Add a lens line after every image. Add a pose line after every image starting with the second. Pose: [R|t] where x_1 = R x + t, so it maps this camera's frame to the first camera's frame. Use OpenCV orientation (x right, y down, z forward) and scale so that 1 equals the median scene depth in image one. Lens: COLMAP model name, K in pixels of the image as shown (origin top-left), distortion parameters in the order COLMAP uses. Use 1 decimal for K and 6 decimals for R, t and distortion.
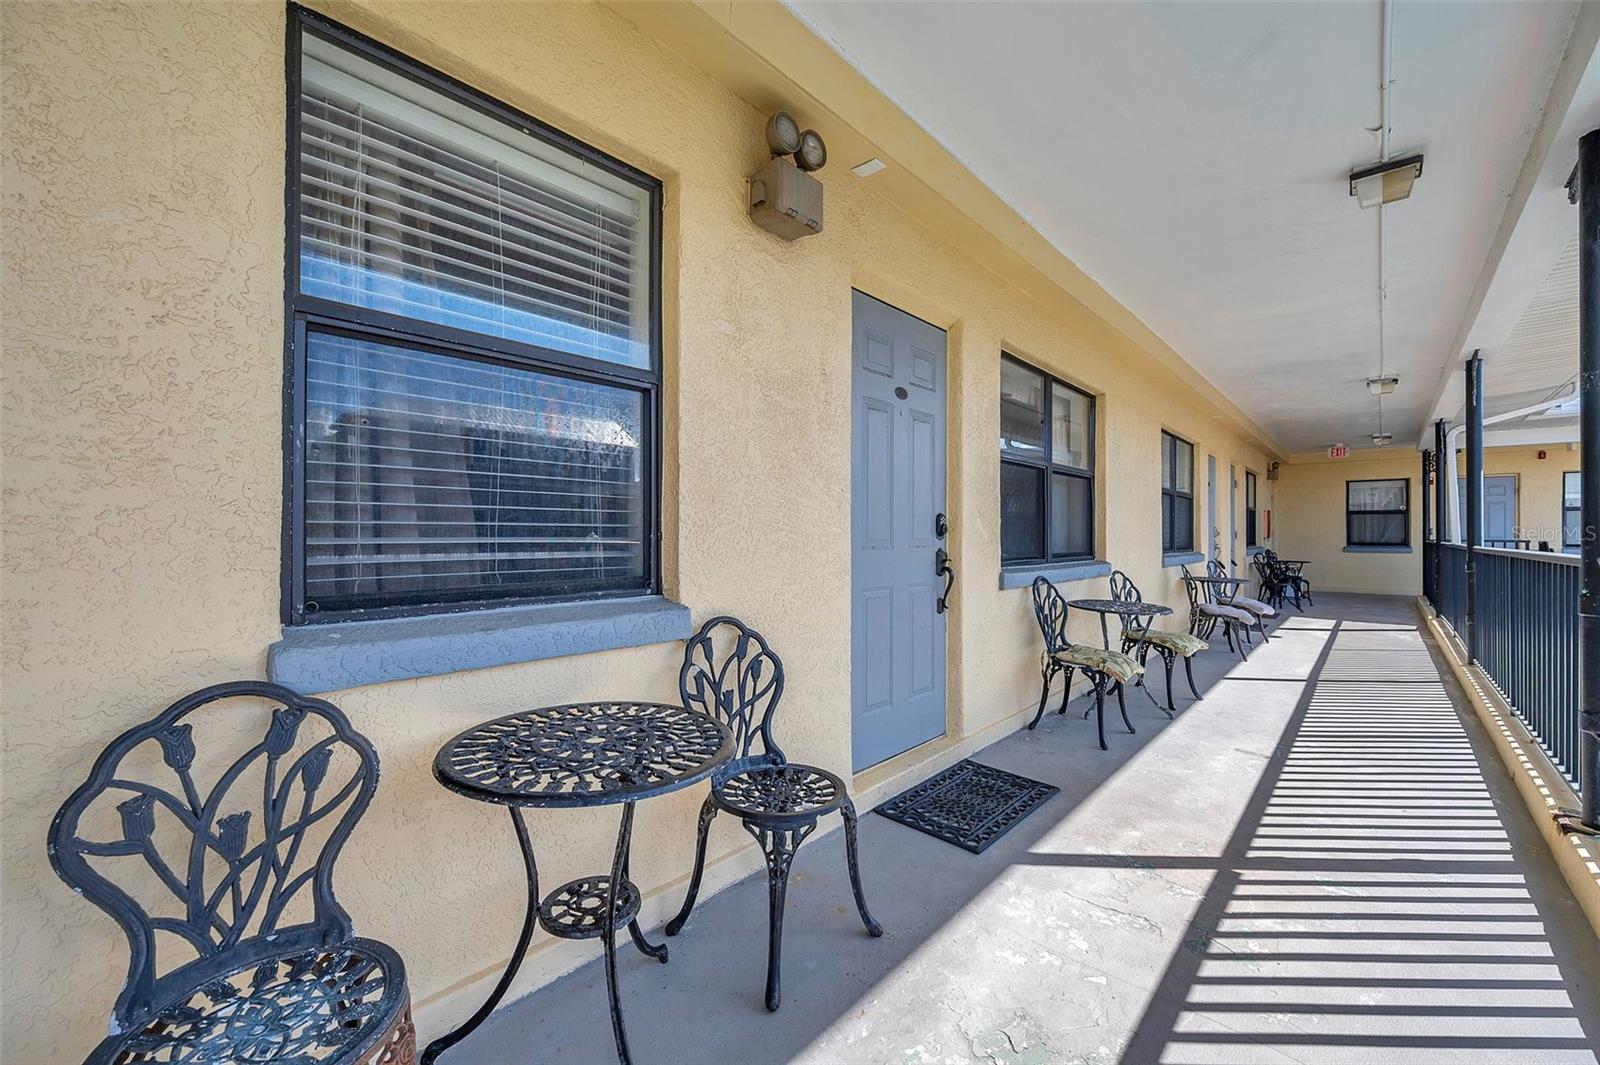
lens RADIAL K [[637.9, 0, 773.8], [0, 637.9, 526.6], [0, 0, 1]] dist [0.069037, 0.000000]
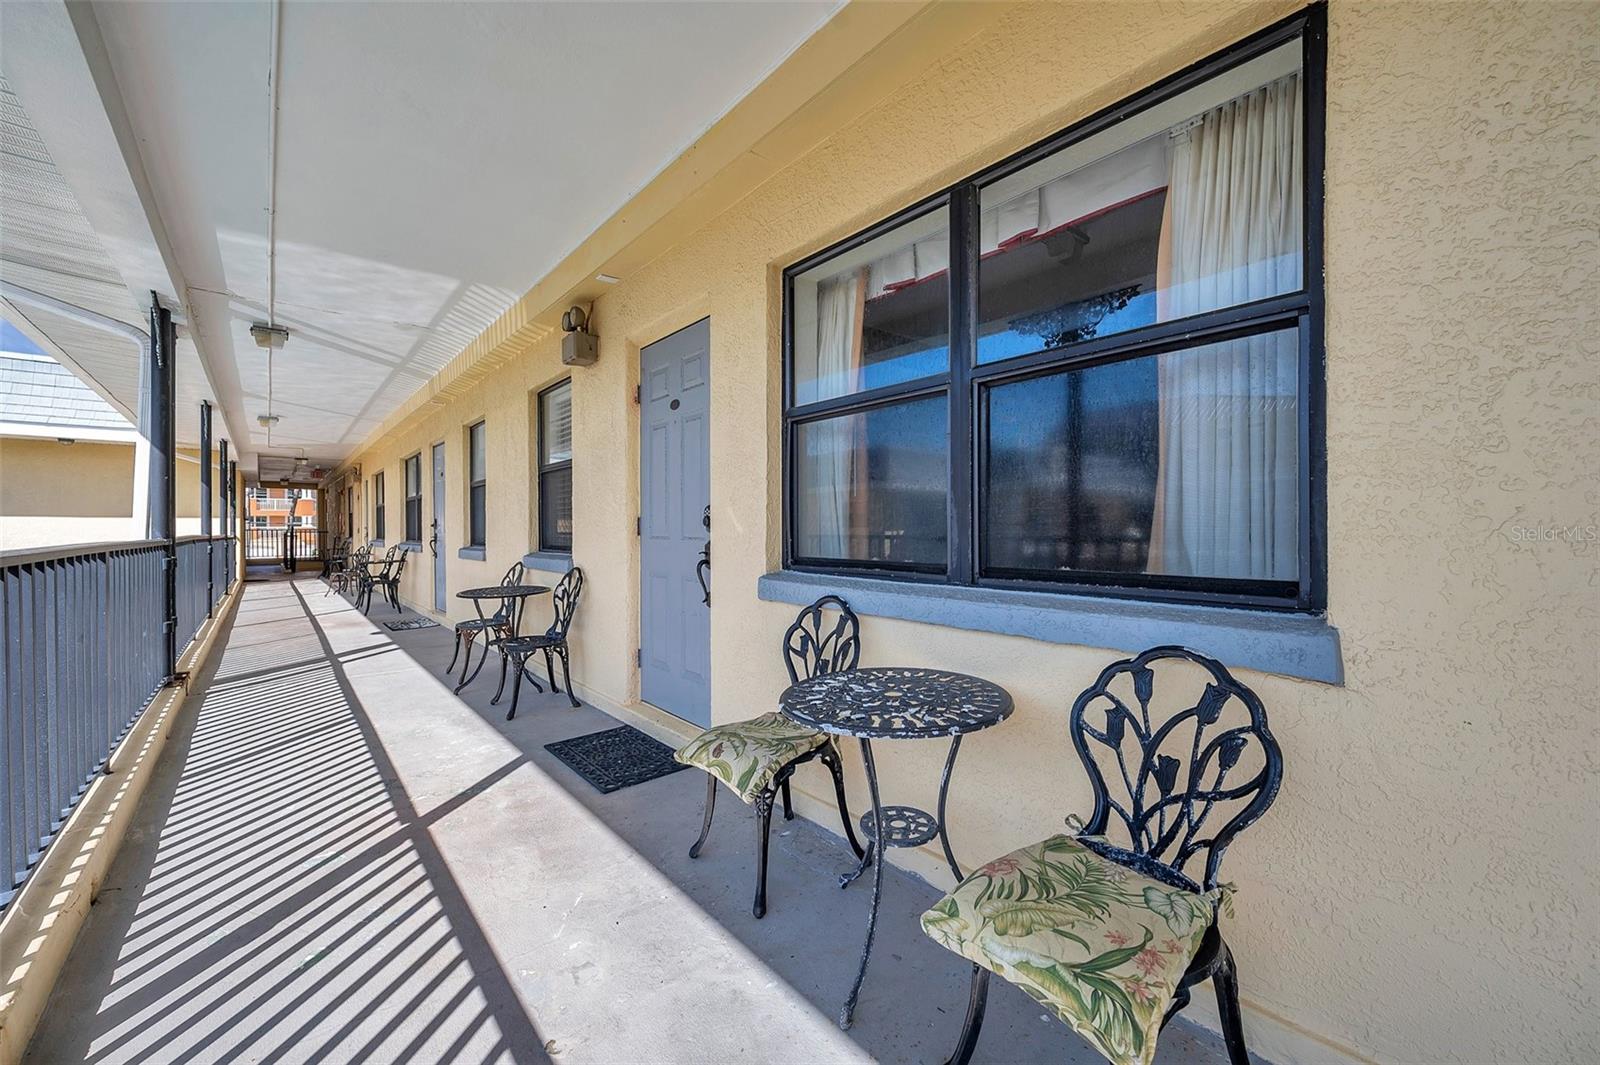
lens RADIAL K [[637.9, 0, 773.8], [0, 637.9, 526.6], [0, 0, 1]] dist [0.069037, 0.000000]
pose [[-0.159336, 0.007987, -0.987192, 0.475598], [0.001900, 0.999968, 0.007784, 0.009148], [0.987223, -0.000636, -0.159346, 0.508757]]
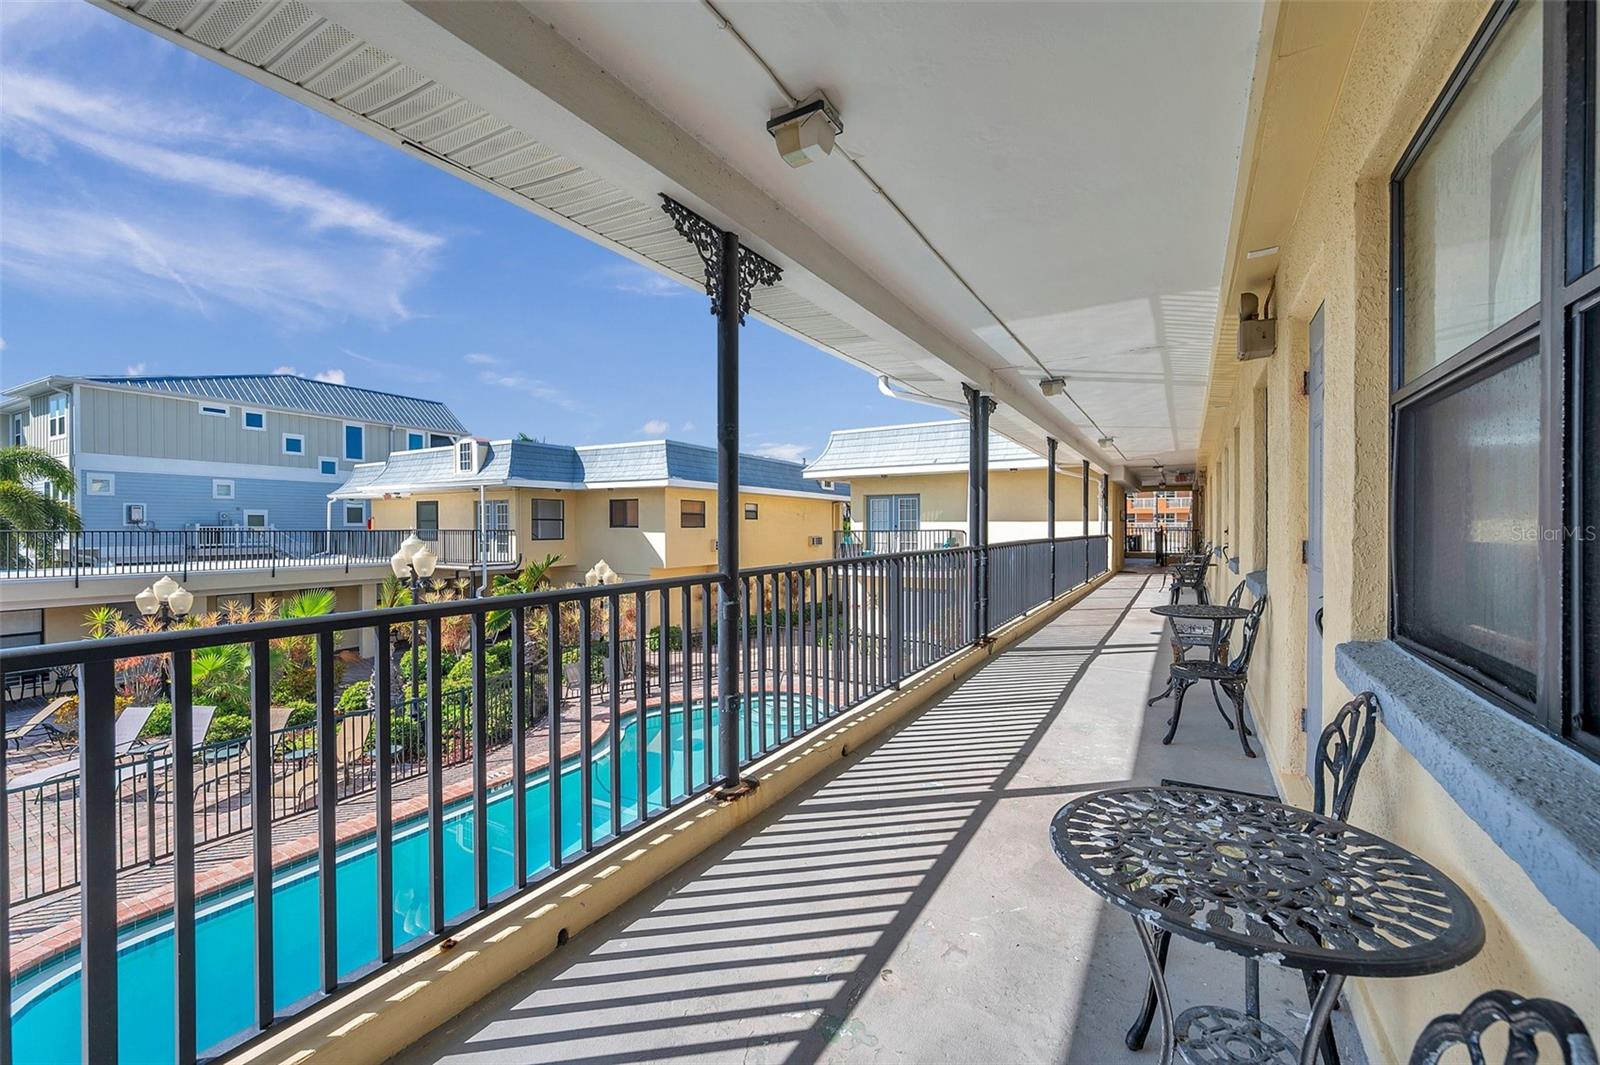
lens RADIAL K [[630.4, 0, 800.0], [0, 630.4, 532.5], [0, 0, 1]] dist [-0.001557, -0.000035]
pose [[-0.978640, 0.017321, -0.204849, 0.382059], [0.014470, 0.999777, 0.015408, -0.007278], [0.205070, 0.012115, -0.978672, 0.624653]]
